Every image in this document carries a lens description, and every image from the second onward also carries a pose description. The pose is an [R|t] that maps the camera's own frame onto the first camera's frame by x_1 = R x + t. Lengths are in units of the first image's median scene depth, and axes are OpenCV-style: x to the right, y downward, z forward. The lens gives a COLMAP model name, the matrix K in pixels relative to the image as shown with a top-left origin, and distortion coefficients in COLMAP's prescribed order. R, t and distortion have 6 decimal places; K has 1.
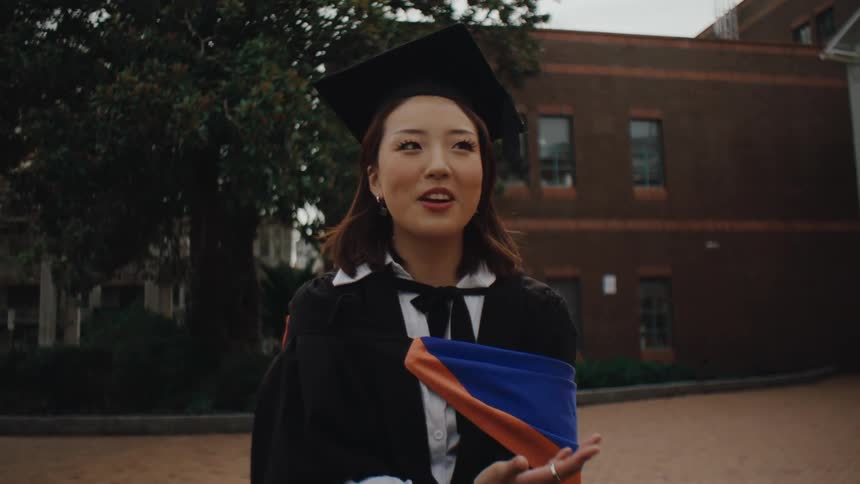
lens RADIAL K [[883.3, 0, 430.0], [0, 883.3, 242.0], [0, 0, 1]] dist [-0.191285, 0.311523]
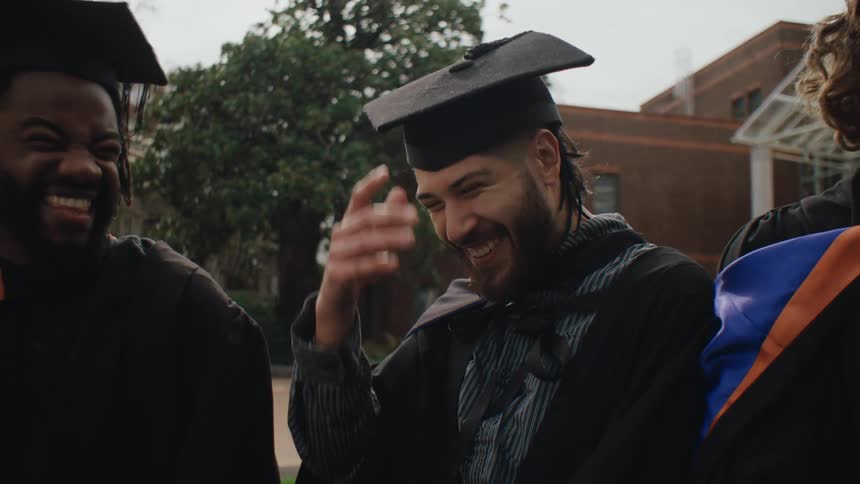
lens RADIAL K [[883.3, 0, 430.0], [0, 883.3, 242.0], [0, 0, 1]] dist [-0.191285, 0.311523]
pose [[0.998459, 0.054172, 0.012065, -0.033085], [-0.054271, 0.998494, 0.008033, -0.032762], [-0.011612, -0.008675, 0.999895, -0.347073]]
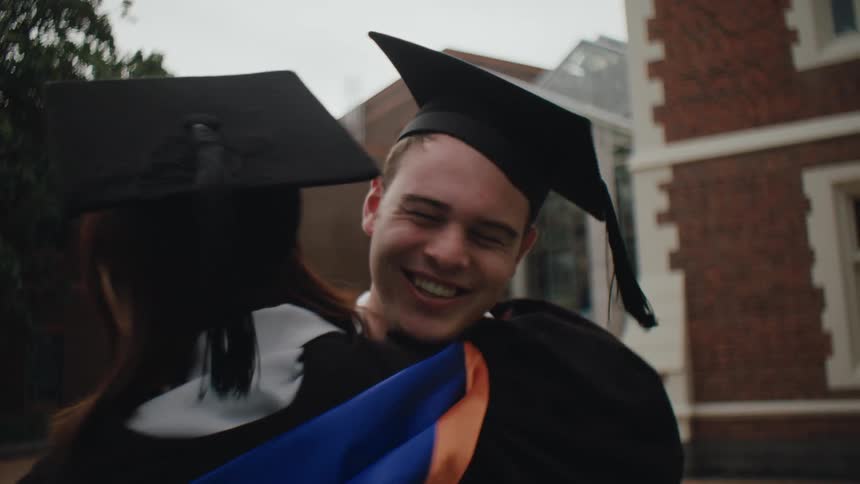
lens RADIAL K [[883.3, 0, 430.0], [0, 883.3, 242.0], [0, 0, 1]] dist [-0.191285, 0.311523]
pose [[0.937747, 0.052885, 0.343270, 0.057512], [-0.035177, 0.997719, -0.057614, -0.028310], [-0.345534, 0.041952, 0.937468, -0.210325]]
